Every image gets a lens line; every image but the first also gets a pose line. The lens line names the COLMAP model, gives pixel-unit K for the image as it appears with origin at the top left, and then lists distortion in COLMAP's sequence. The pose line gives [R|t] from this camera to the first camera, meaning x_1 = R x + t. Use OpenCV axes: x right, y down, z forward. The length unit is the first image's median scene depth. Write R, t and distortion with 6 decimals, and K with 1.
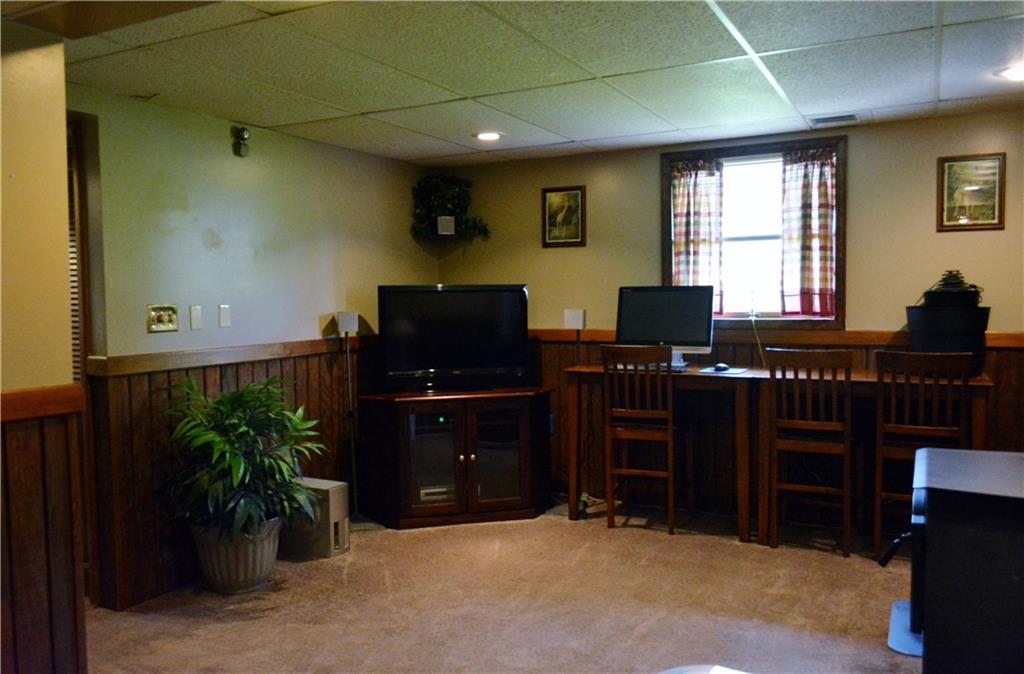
lens RADIAL K [[805.1, 0, 511.6], [0, 805.1, 338.3], [0, 0, 1]] dist [-0.032832, -0.007028]
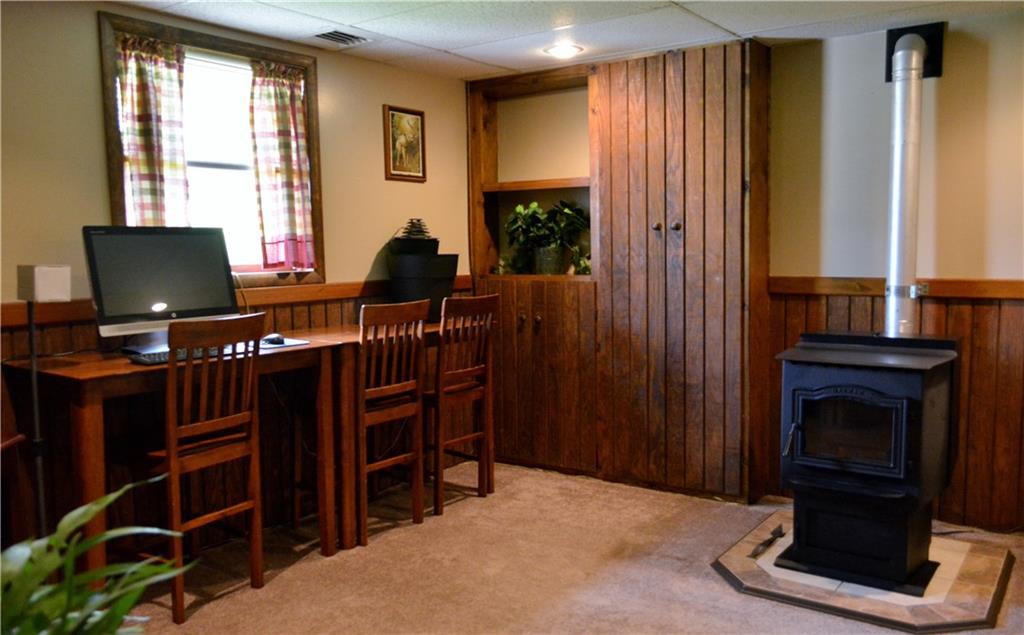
lens RADIAL K [[832.1, 0, 512.1], [0, 832.1, 315.4], [0, 0, 1]] dist [0.005160, 0.000268]
pose [[0.143171, -0.071080, 0.987142, -0.464217], [0.063568, 0.996019, 0.062499, -0.019128], [-0.987654, 0.053802, 0.147120, 0.677249]]
